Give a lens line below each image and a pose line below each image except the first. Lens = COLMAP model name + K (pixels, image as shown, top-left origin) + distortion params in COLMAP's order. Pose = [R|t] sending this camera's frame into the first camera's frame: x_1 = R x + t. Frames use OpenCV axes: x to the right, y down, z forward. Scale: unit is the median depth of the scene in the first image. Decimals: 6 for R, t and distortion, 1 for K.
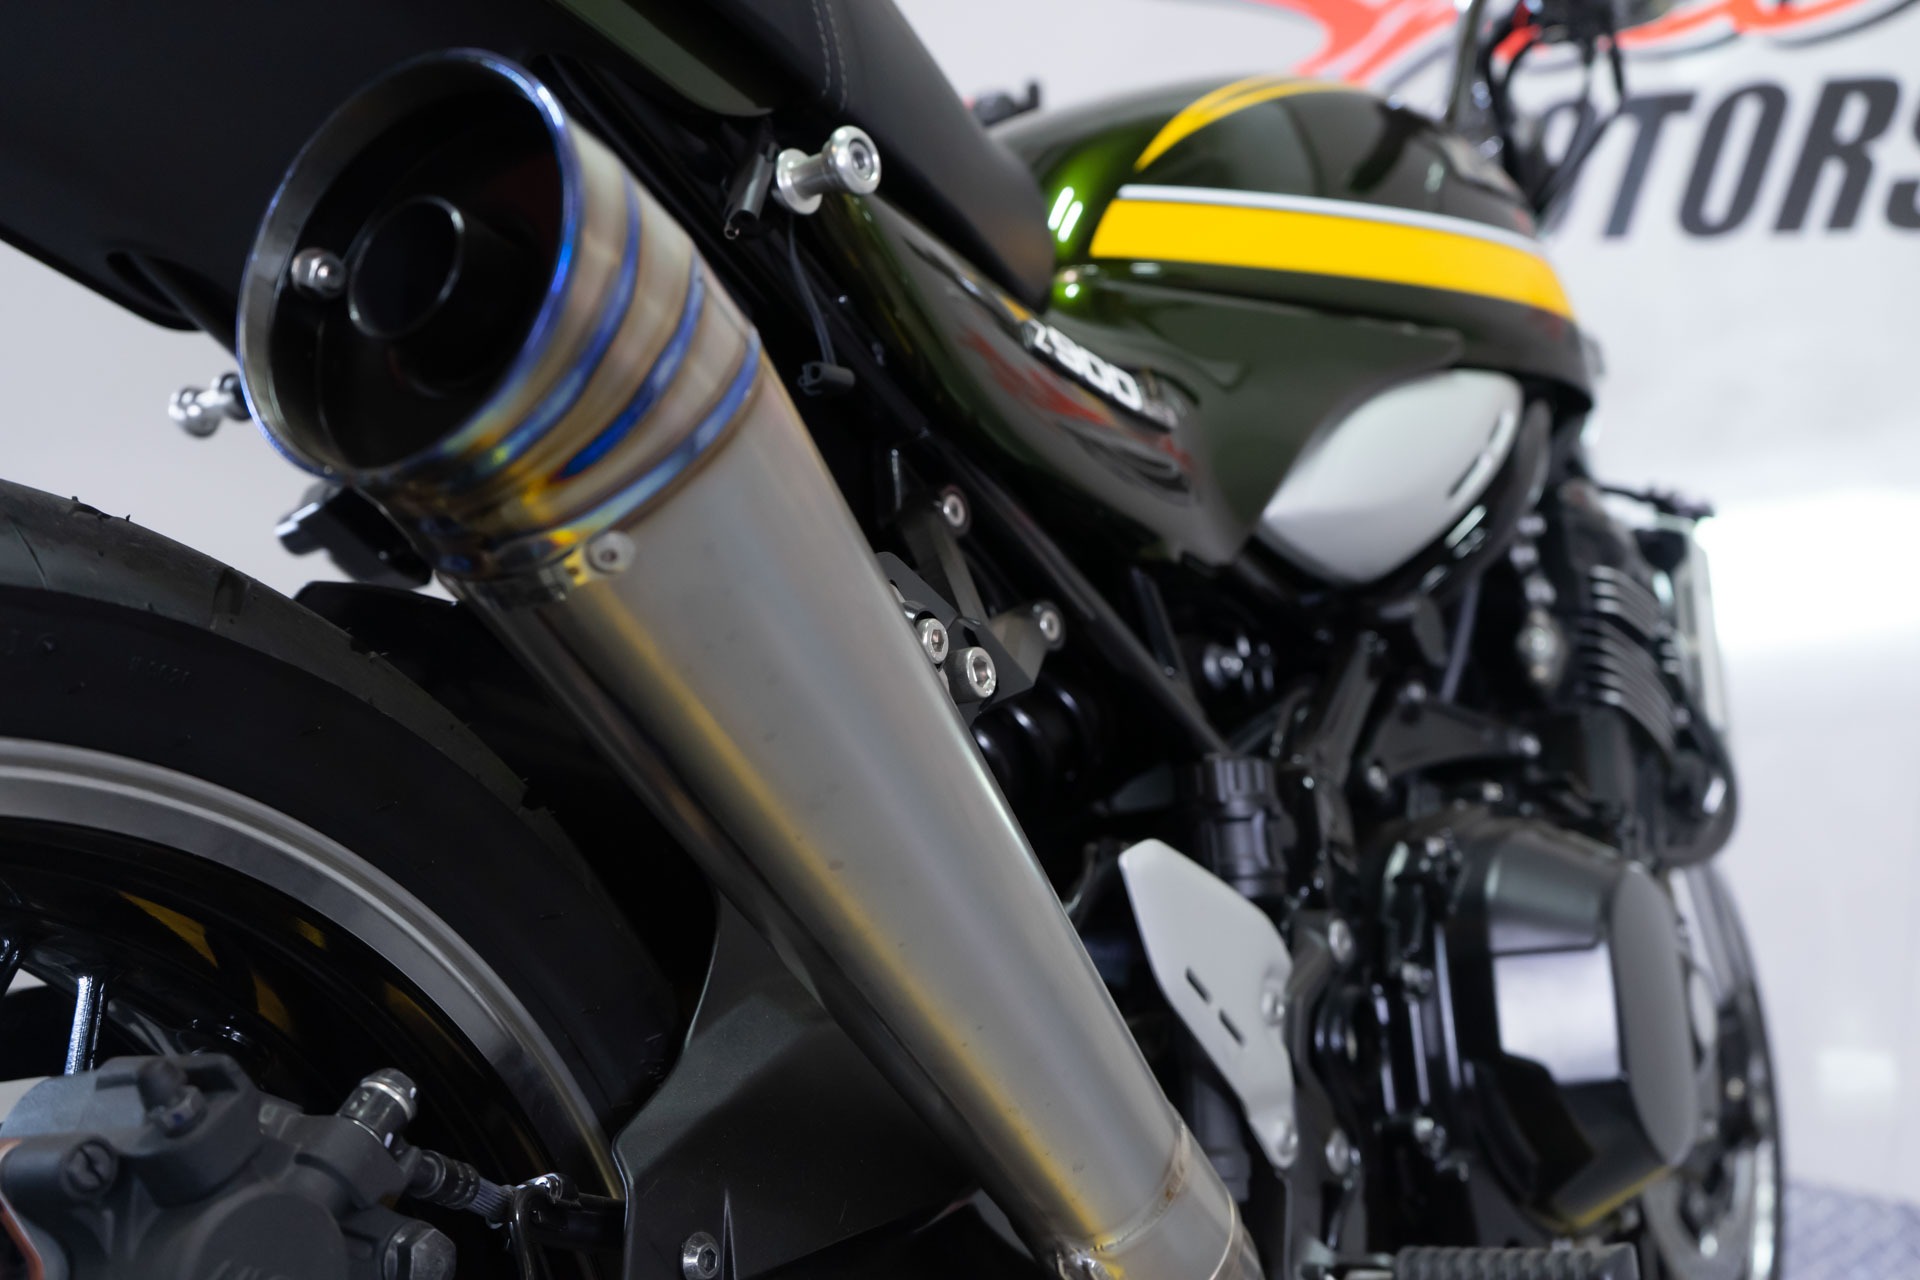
lens RADIAL K [[1983.5, 0, 962.8], [0, 1983.5, 638.0], [0, 0, 1]] dist [0.064178, 0.002384]
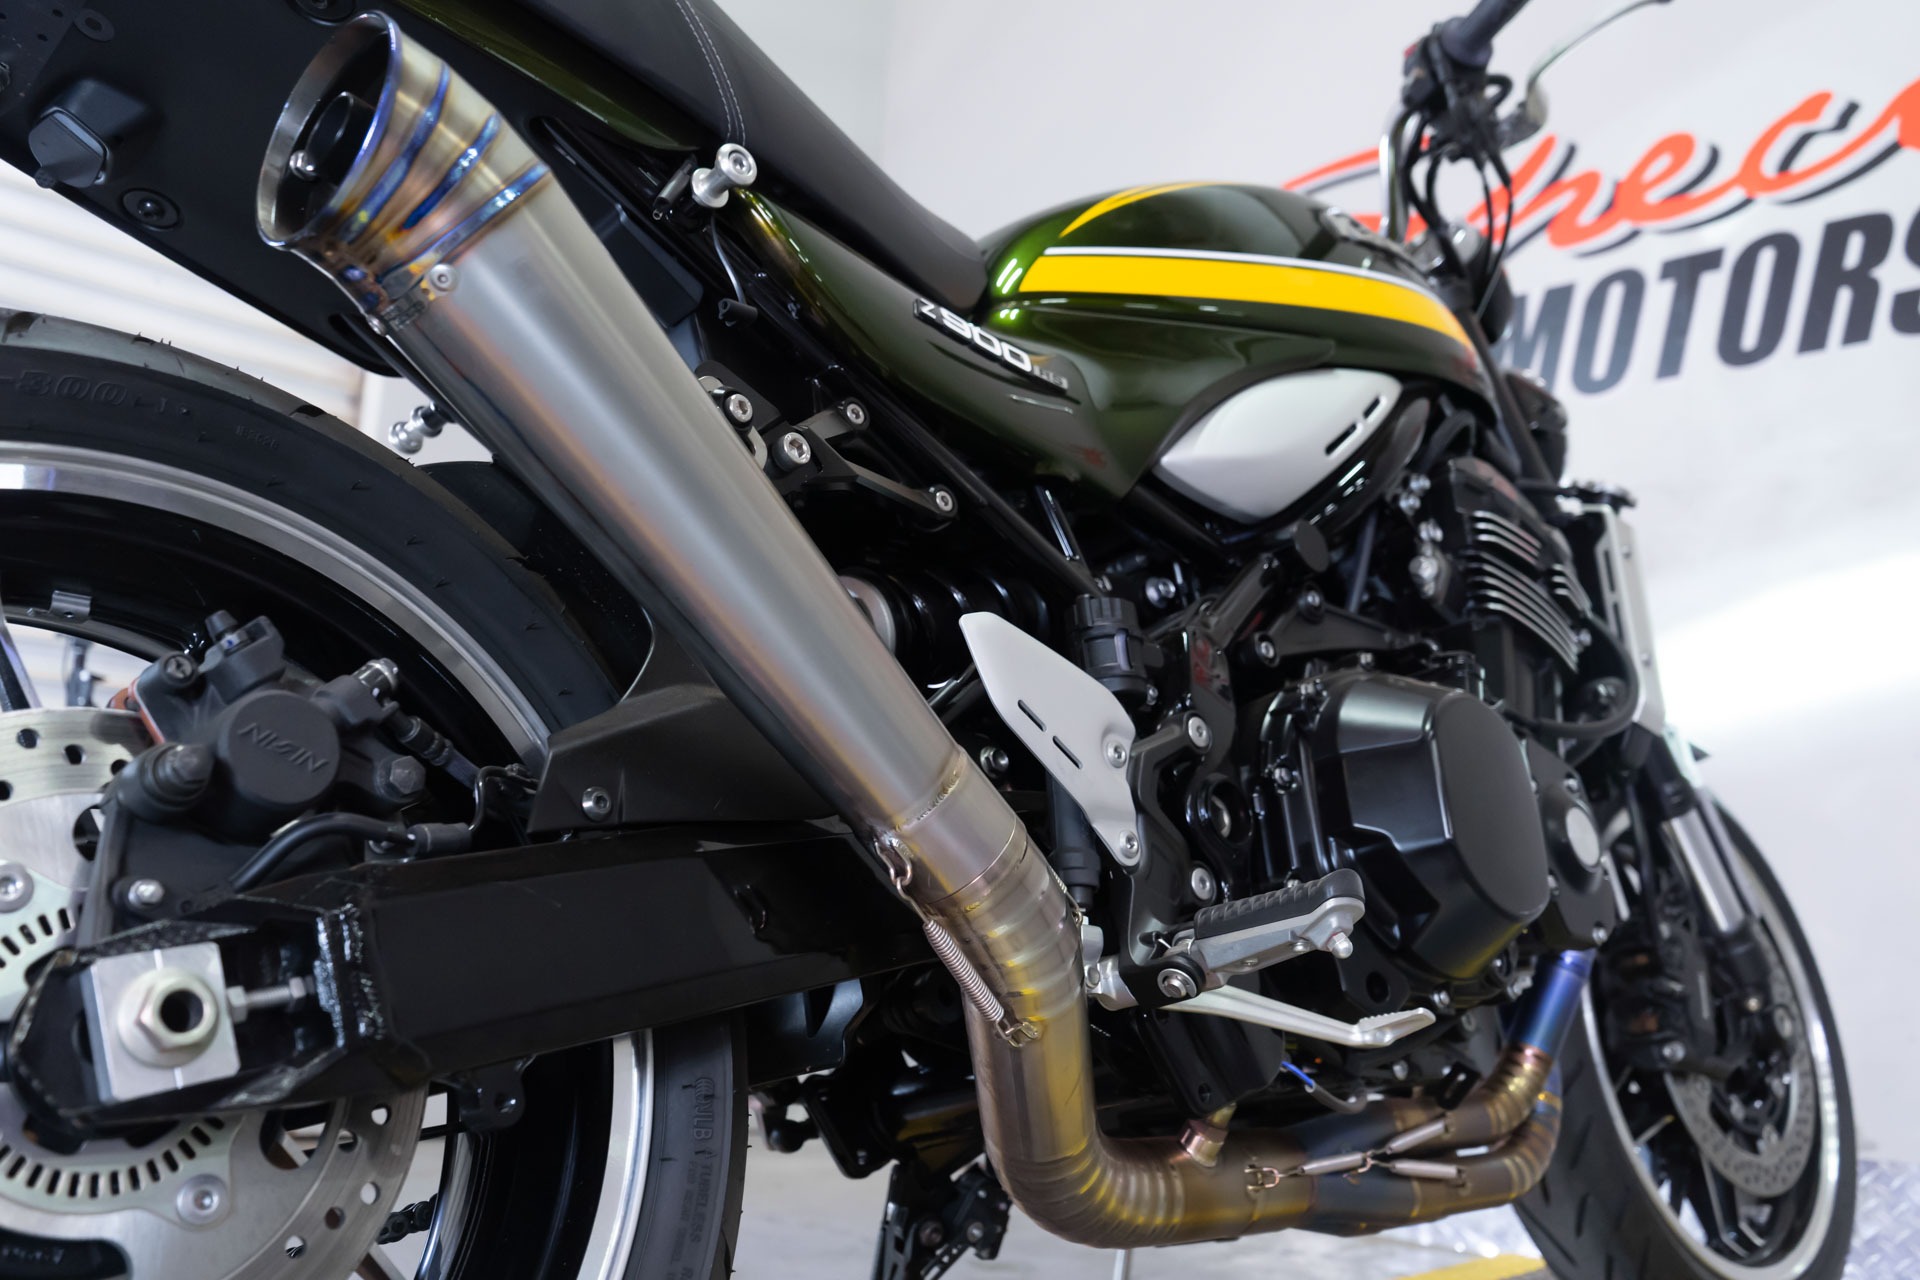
lens RADIAL K [[1692.7, 0, 960.0], [0, 1692.7, 640.0], [0, 0, 1]] dist [0.072388, -0.098465]
pose [[0.978112, -0.087747, -0.188674, 0.236885], [0.057940, 0.985728, -0.158063, 0.244225], [0.199850, 0.143671, 0.969236, -0.134763]]
